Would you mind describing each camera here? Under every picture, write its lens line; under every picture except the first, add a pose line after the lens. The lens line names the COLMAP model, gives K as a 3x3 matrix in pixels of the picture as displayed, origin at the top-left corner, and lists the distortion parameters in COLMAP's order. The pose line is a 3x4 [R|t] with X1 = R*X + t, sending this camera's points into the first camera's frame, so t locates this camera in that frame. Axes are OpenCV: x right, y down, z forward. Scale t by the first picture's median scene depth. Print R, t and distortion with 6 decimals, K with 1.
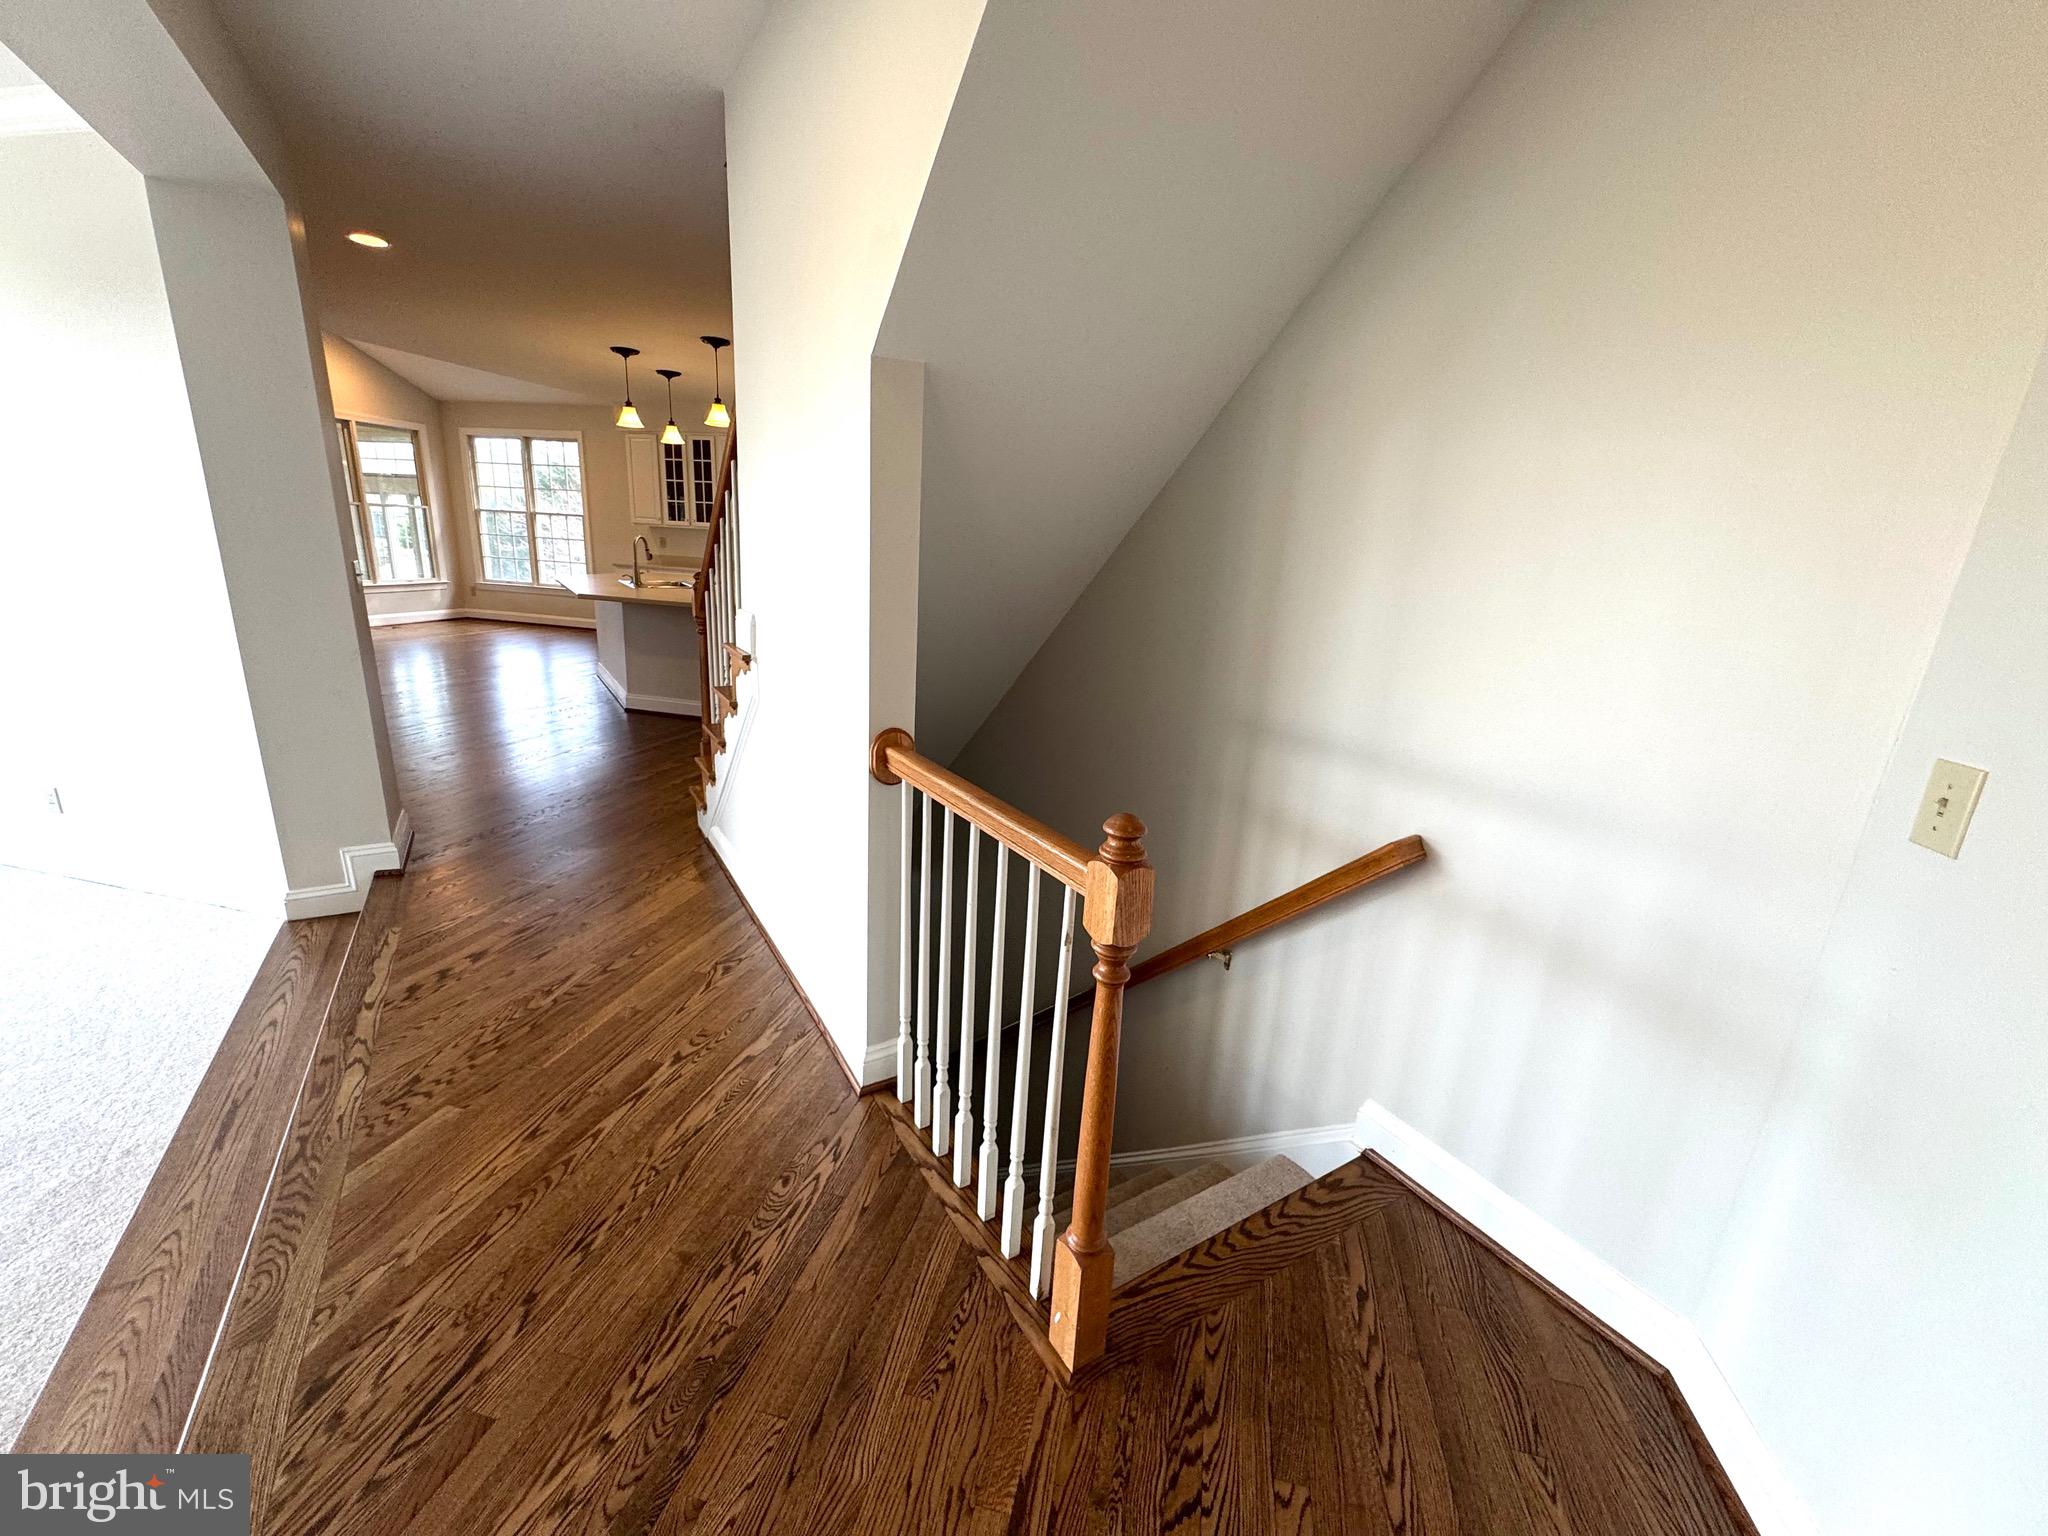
lens RADIAL K [[813.5, 0, 1022.5], [0, 813.5, 762.6], [0, 0, 1]] dist [-0.000405, -0.000384]
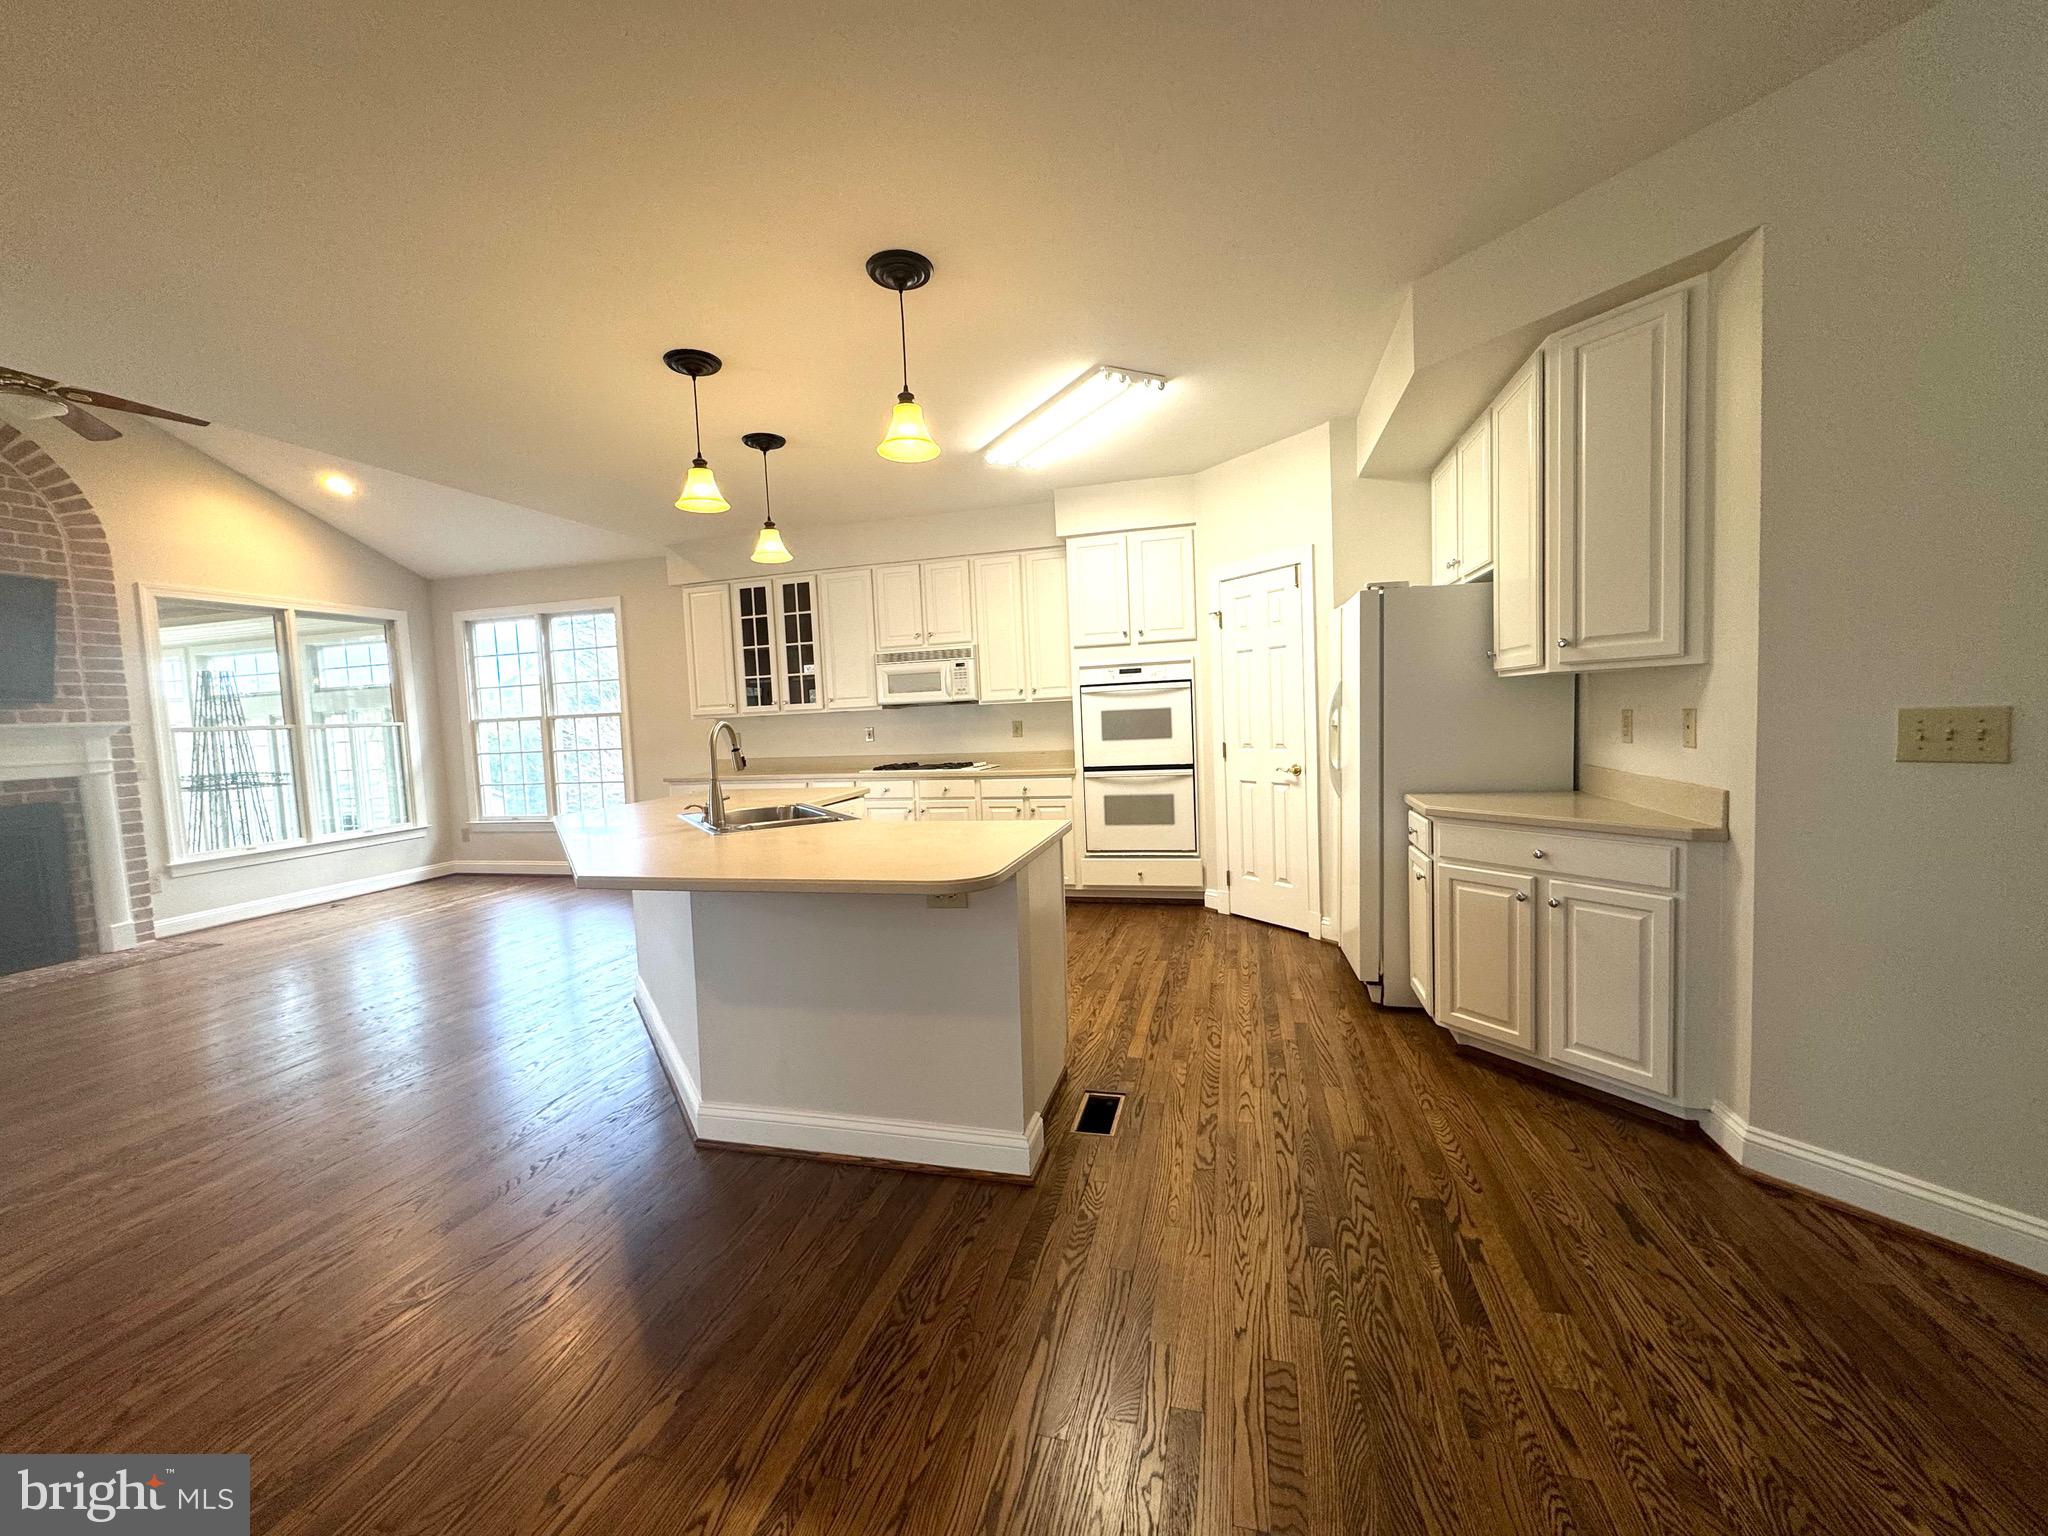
lens RADIAL K [[813.5, 0, 1023.0], [0, 813.5, 765.9], [0, 0, 1]] dist [-0.000405, -0.000384]
pose [[0.994929, -0.093282, -0.037622, -0.184190], [0.083671, 0.975151, -0.205134, -0.093472], [0.055822, 0.200946, 0.978011, 0.362717]]
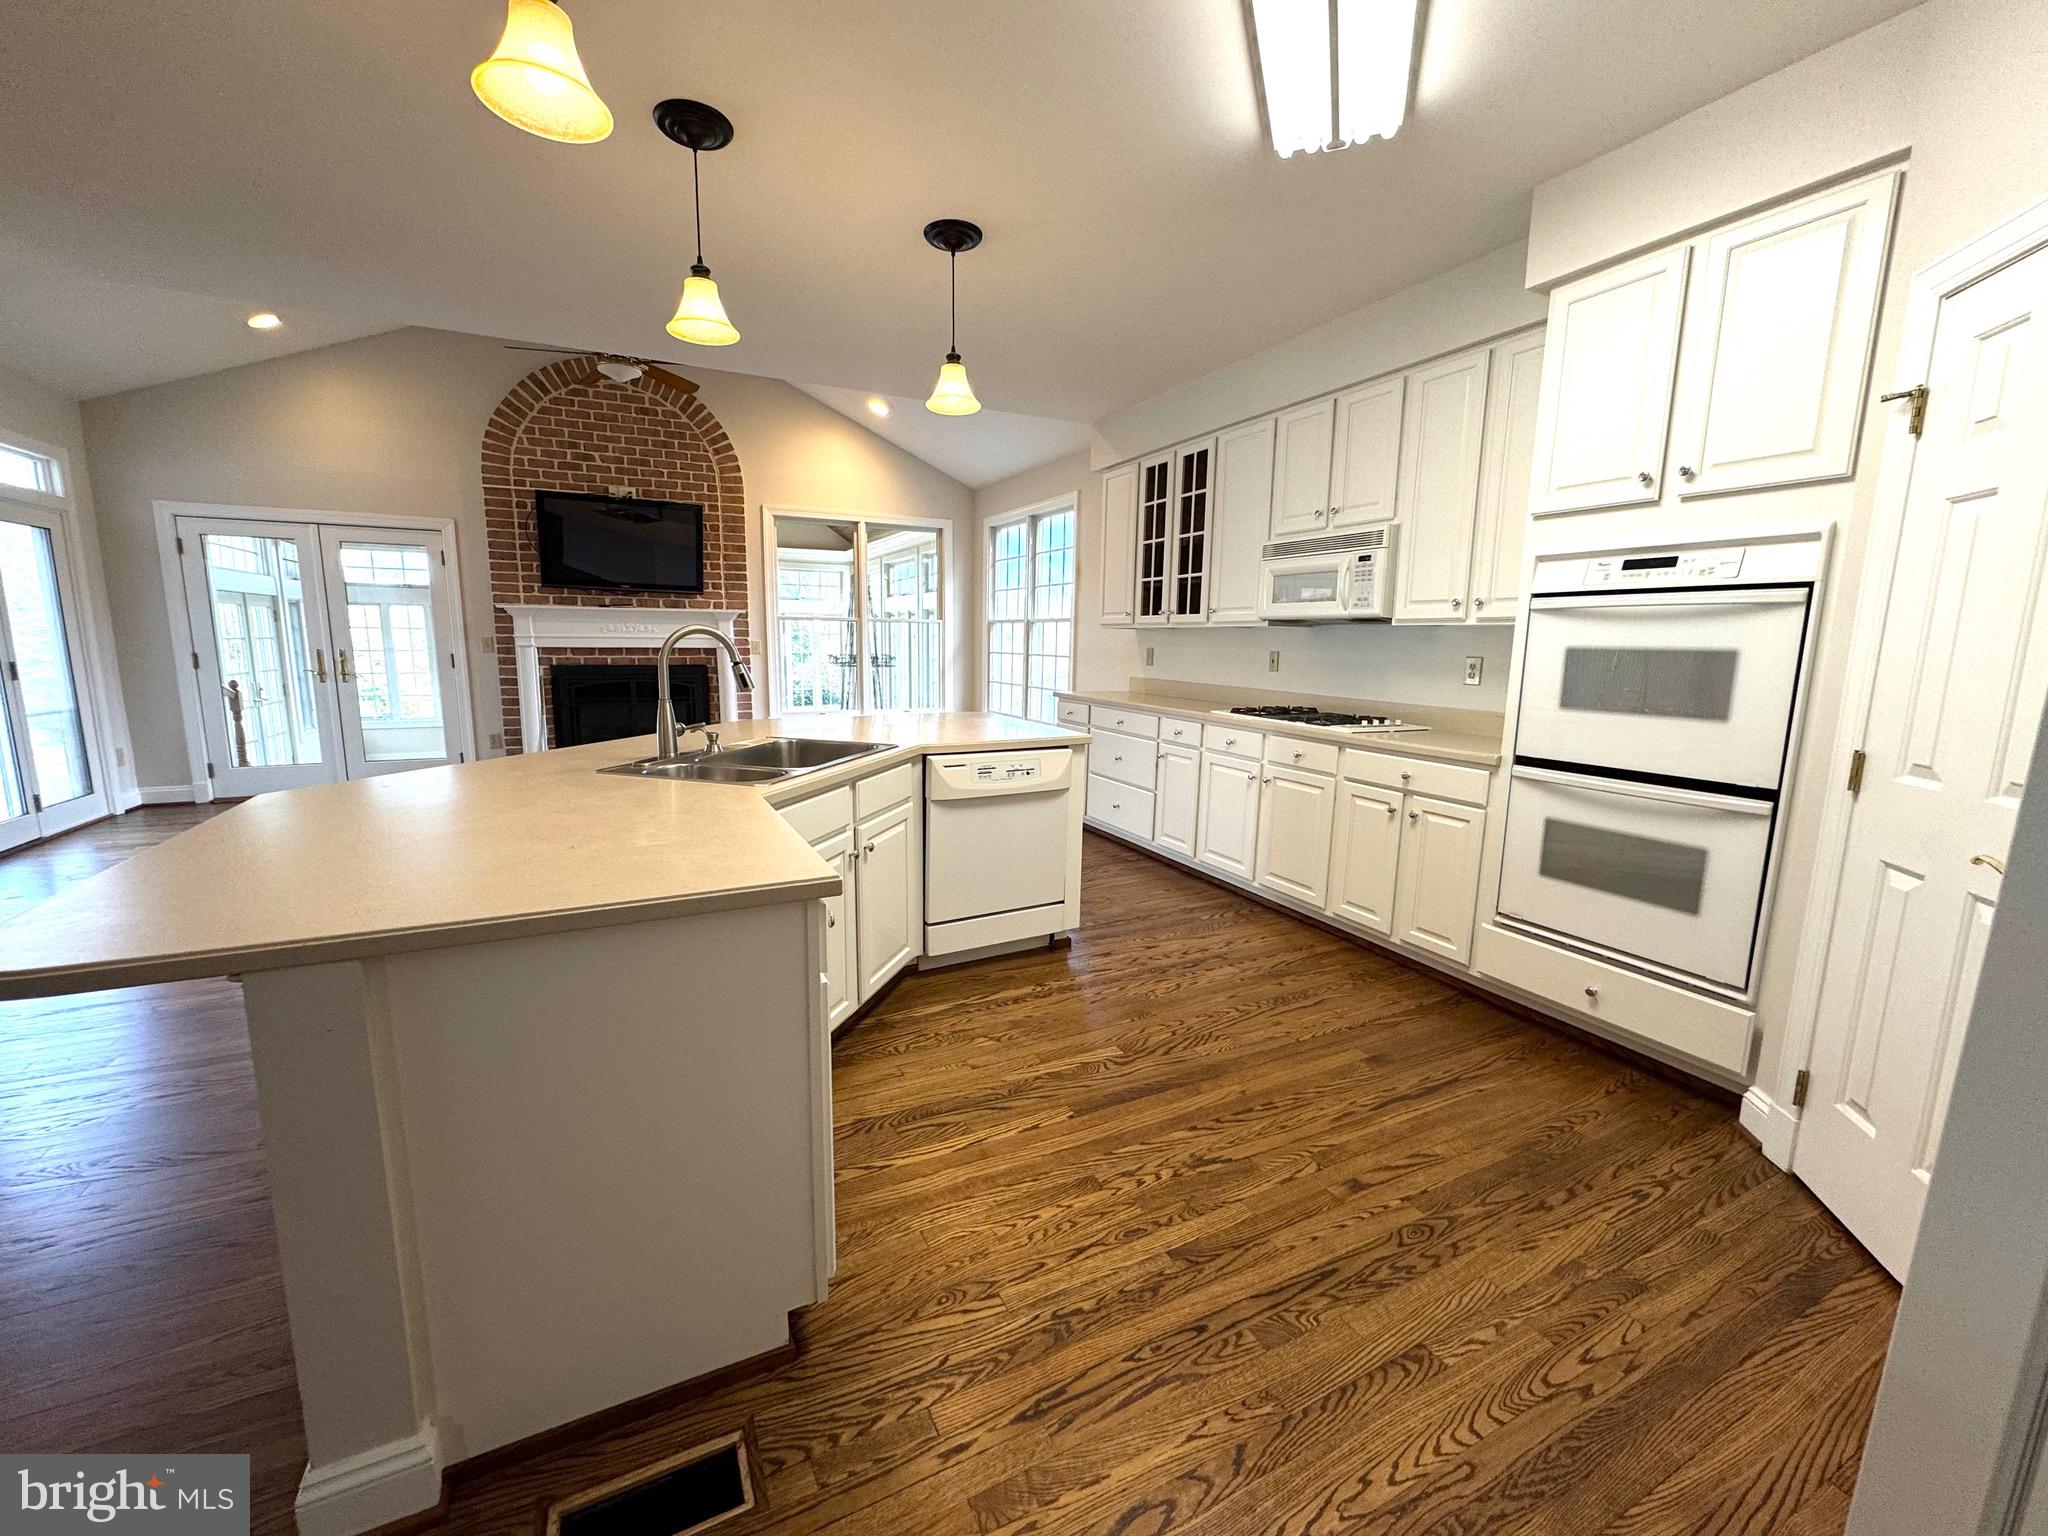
lens RADIAL K [[813.5, 0, 1021.4], [0, 813.5, 765.5], [0, 0, 1]] dist [-0.000405, -0.000384]
pose [[0.638715, 0.077837, -0.765497, -0.062380], [-0.186906, 0.980768, -0.056224, -0.147750], [0.746398, 0.178987, 0.640979, 0.582800]]
